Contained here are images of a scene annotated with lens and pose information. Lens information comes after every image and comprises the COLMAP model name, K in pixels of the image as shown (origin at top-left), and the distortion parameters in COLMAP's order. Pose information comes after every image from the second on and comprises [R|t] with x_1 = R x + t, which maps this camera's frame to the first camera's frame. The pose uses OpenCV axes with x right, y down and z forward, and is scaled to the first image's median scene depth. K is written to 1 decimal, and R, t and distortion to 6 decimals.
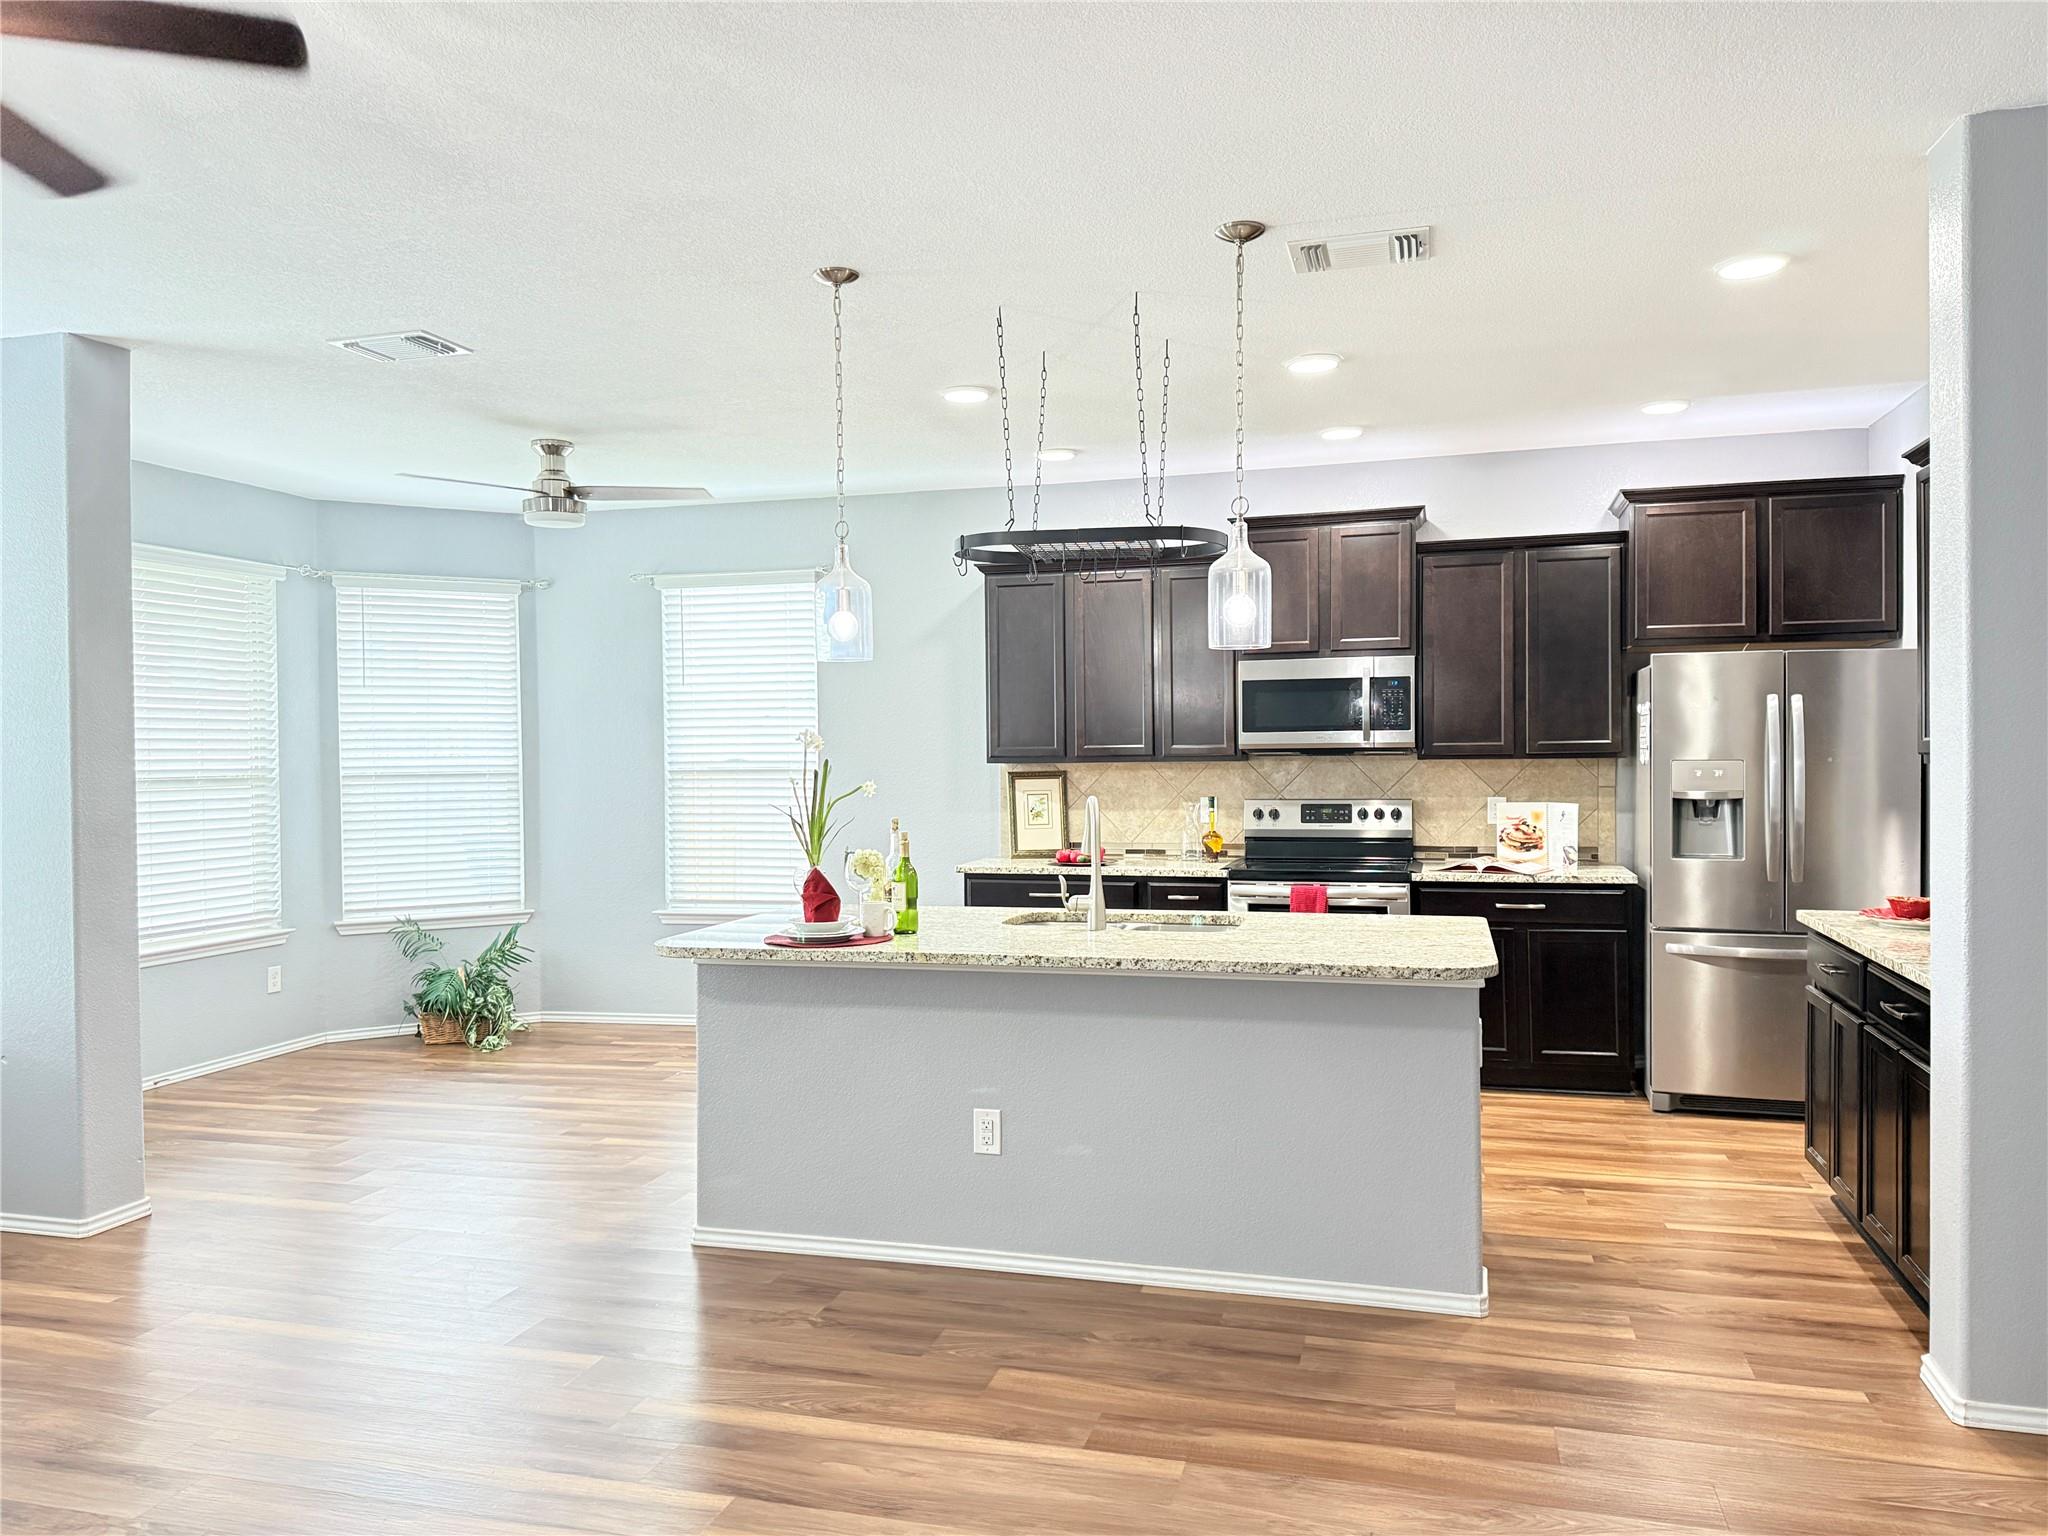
lens RADIAL K [[1454.1, 0, 1024.0], [0, 1454.1, 768.0], [0, 0, 1]] dist [0.079228, -0.105661]
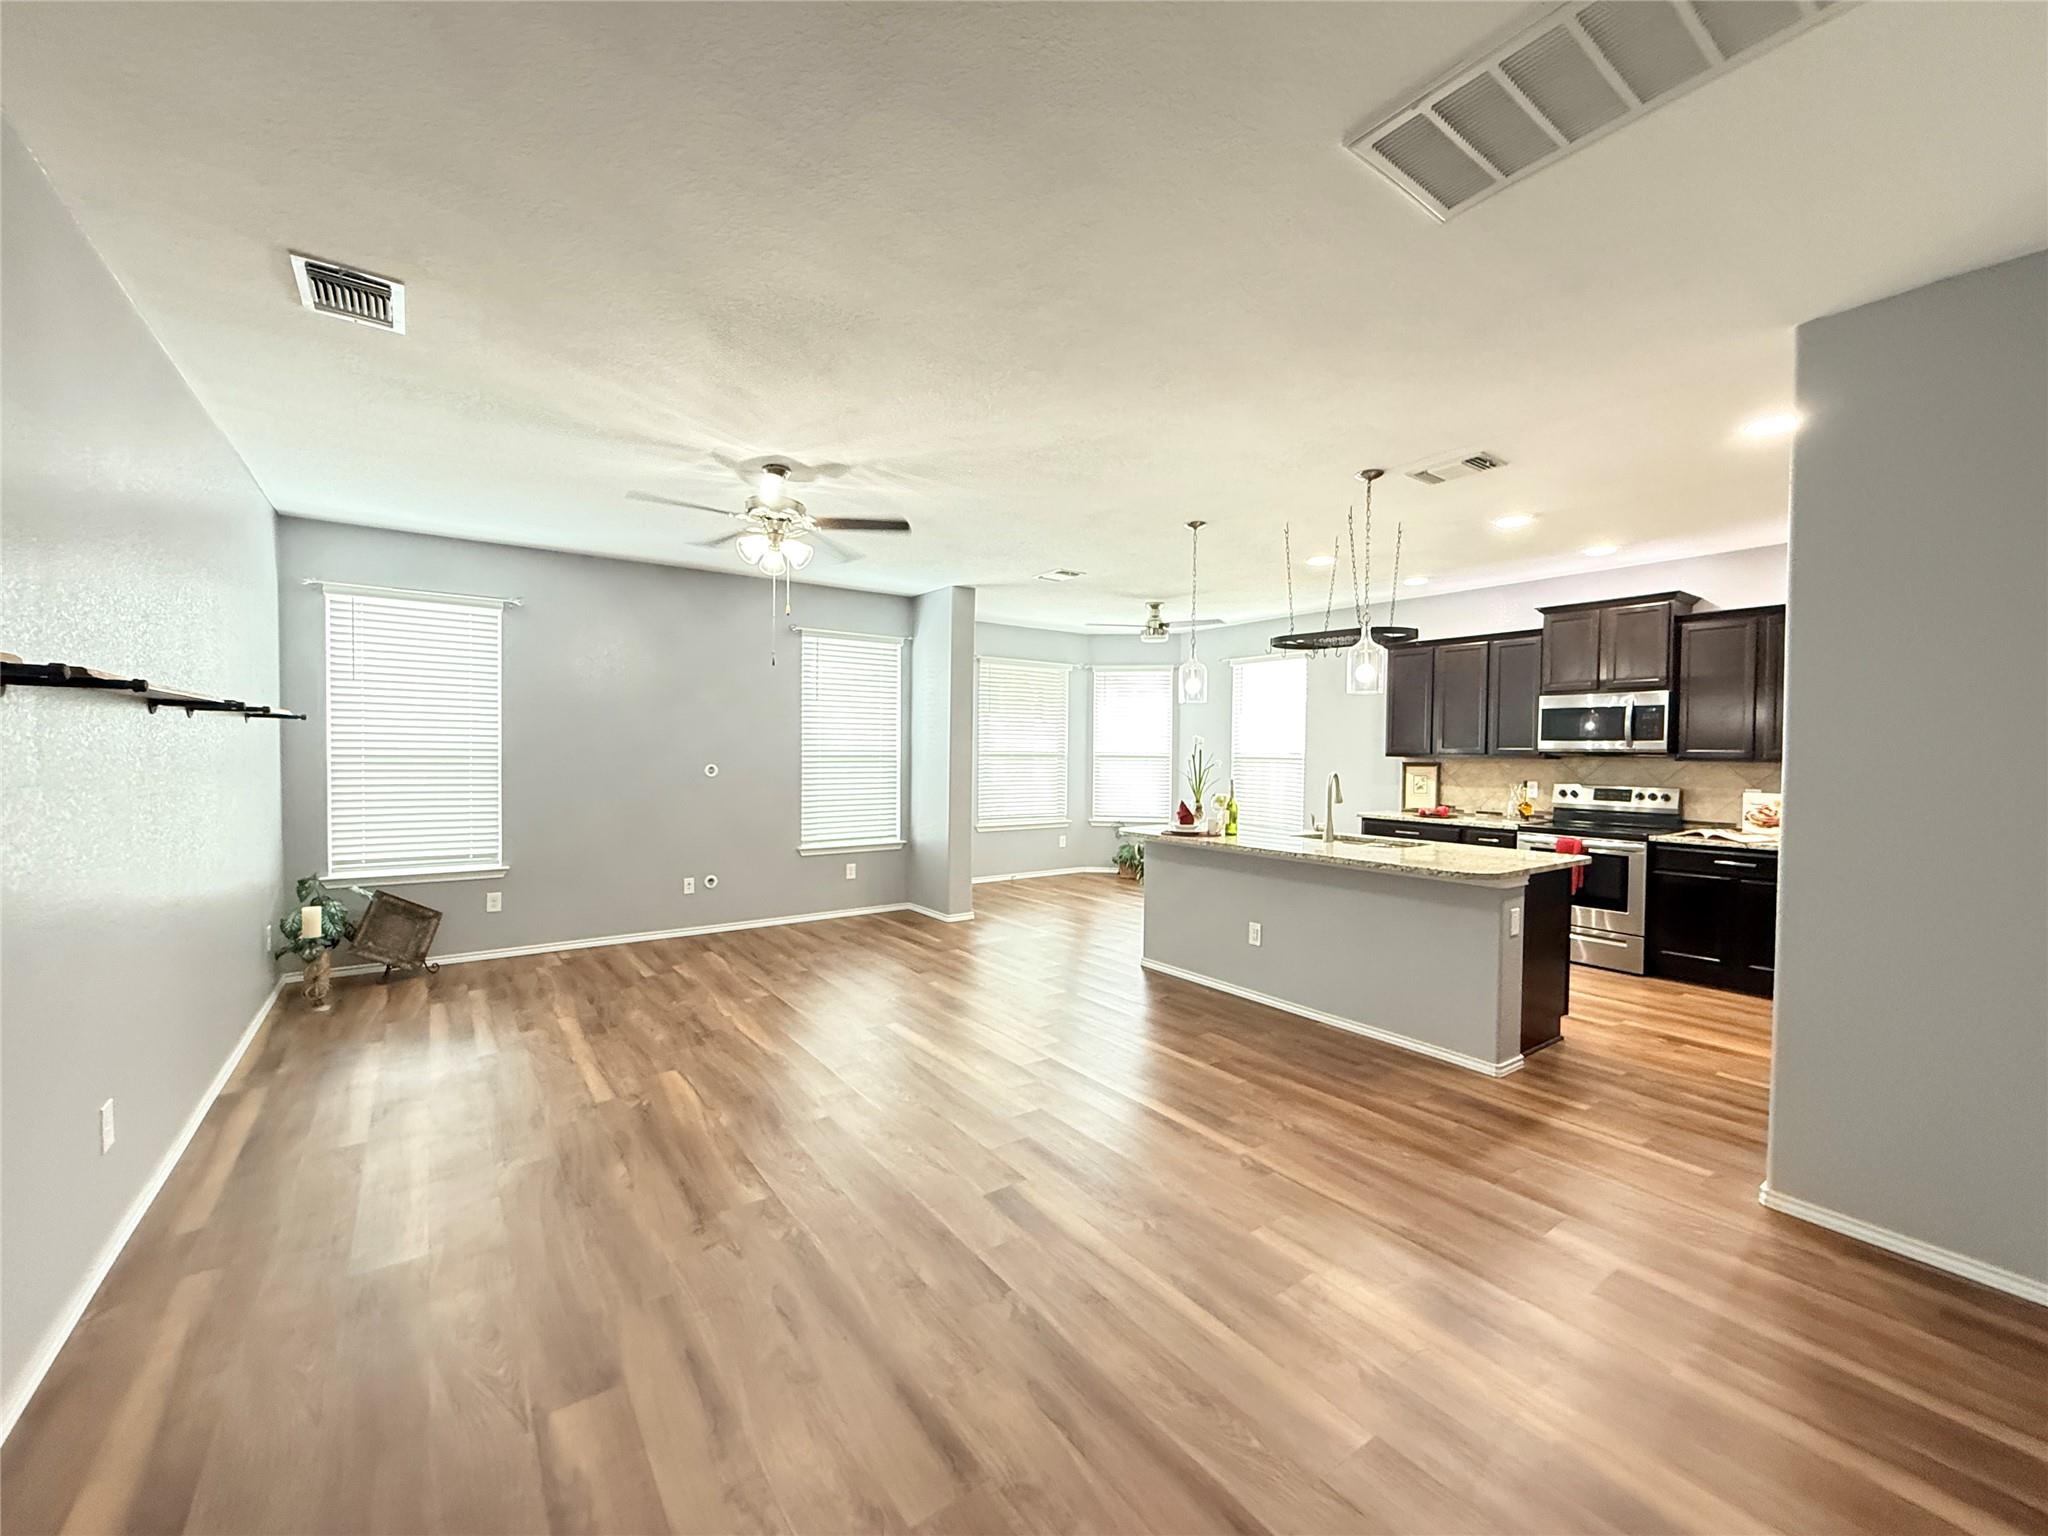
lens RADIAL K [[810.3, 0, 1024.0], [0, 810.3, 768.0], [0, 0, 1]] dist [0.001696, -0.000207]
pose [[0.785958, 0.033272, -0.617384, 0.250380], [-0.026246, 0.999446, 0.020450, 0.001838], [0.617722, 0.000131, 0.786396, -0.053766]]
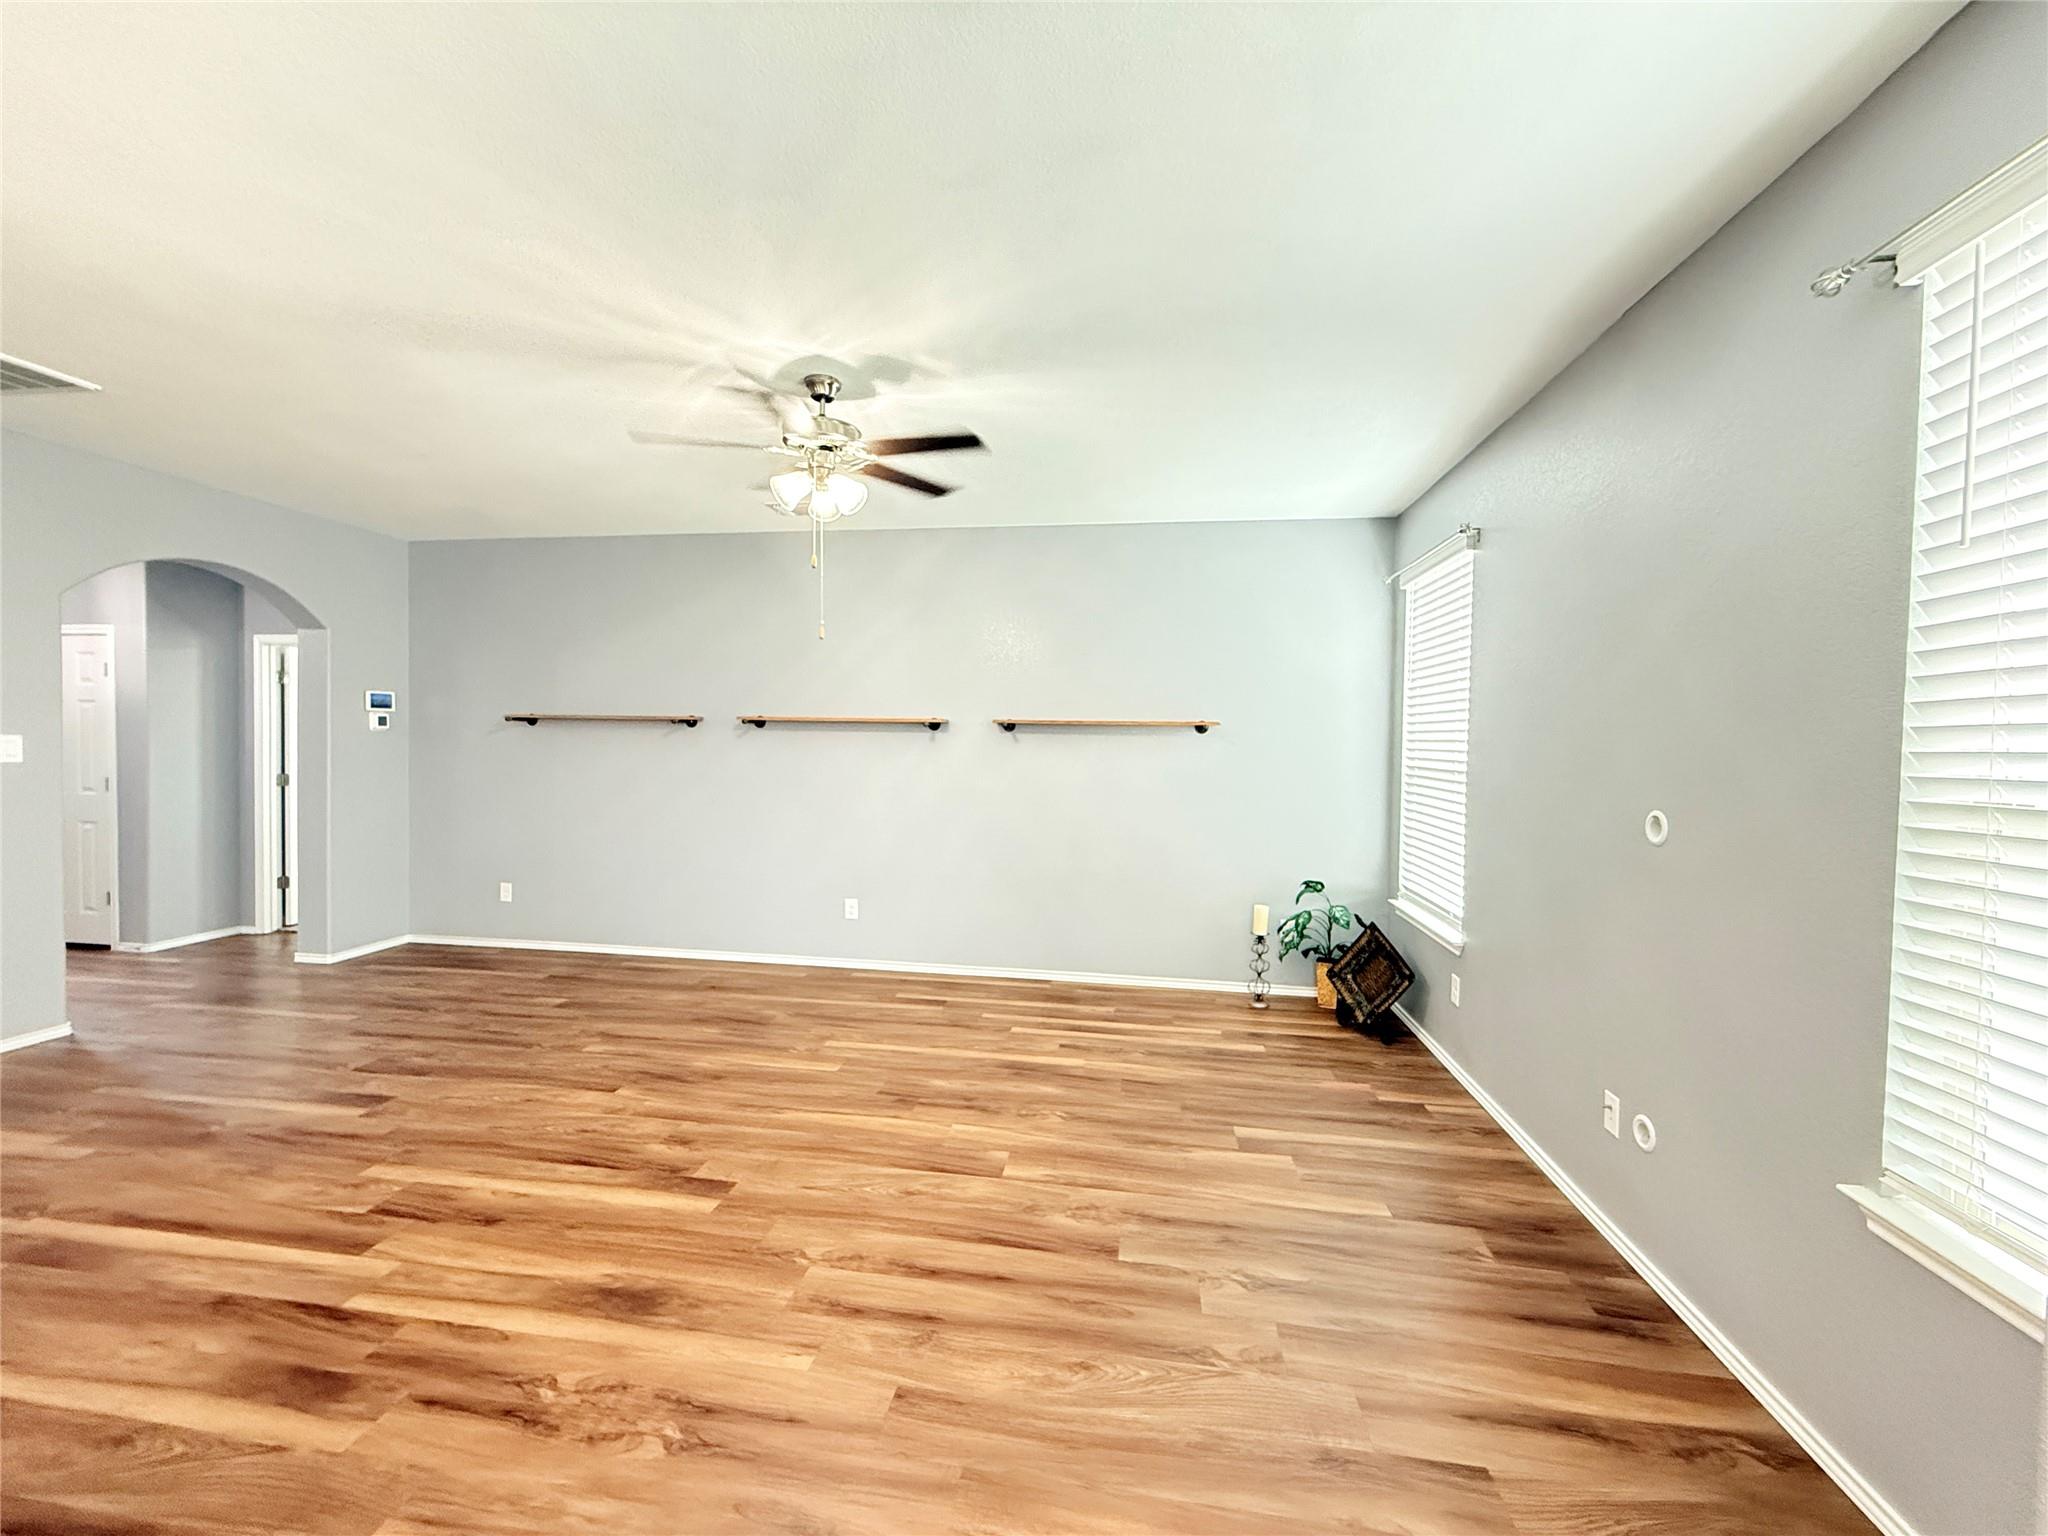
lens RADIAL K [[810.3, 0, 1024.0], [0, 810.3, 768.0], [0, 0, 1]] dist [0.001696, -0.000207]
pose [[-0.992021, -0.003749, -0.126020, -0.299303], [-0.008819, 0.999173, 0.039694, -0.001930], [0.125767, 0.040489, -0.991233, 0.745922]]
